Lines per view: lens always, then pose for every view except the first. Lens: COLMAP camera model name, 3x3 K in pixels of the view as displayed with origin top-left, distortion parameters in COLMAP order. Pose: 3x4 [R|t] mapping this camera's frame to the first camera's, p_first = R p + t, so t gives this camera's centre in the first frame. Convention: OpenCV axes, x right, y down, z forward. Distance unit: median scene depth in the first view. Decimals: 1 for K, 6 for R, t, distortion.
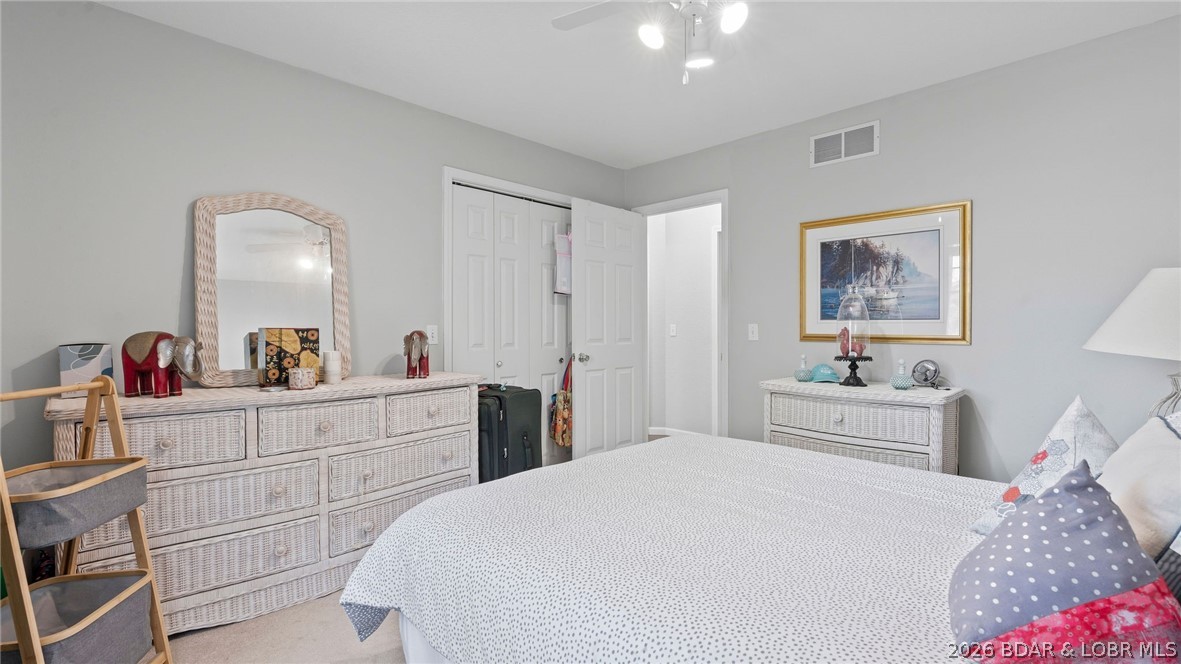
lens RADIAL K [[530.5, 0, 590.8], [0, 530.5, 333.5], [0, 0, 1]] dist [-0.020472, 0.006773]
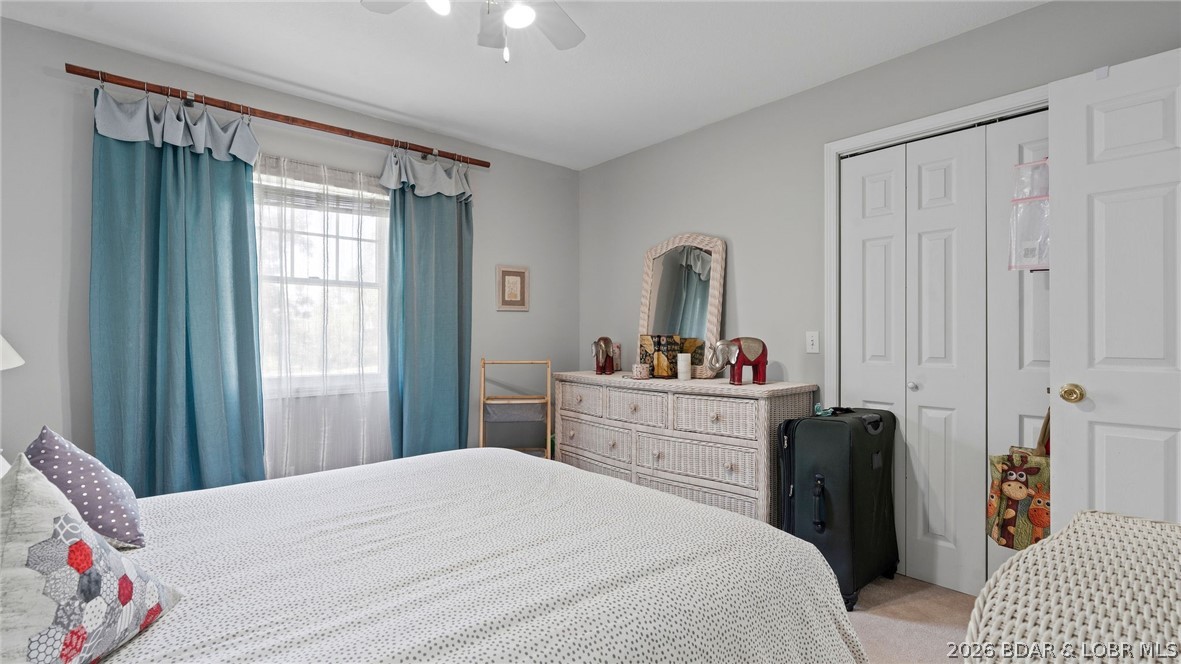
lens RADIAL K [[530.5, 0, 590.8], [0, 530.5, 333.5], [0, 0, 1]] dist [-0.020472, 0.006773]
pose [[-0.078316, -0.002741, -0.996925, 0.781892], [-0.005746, 0.999981, -0.002298, -0.009139], [0.996912, 0.005548, -0.078330, 0.905767]]
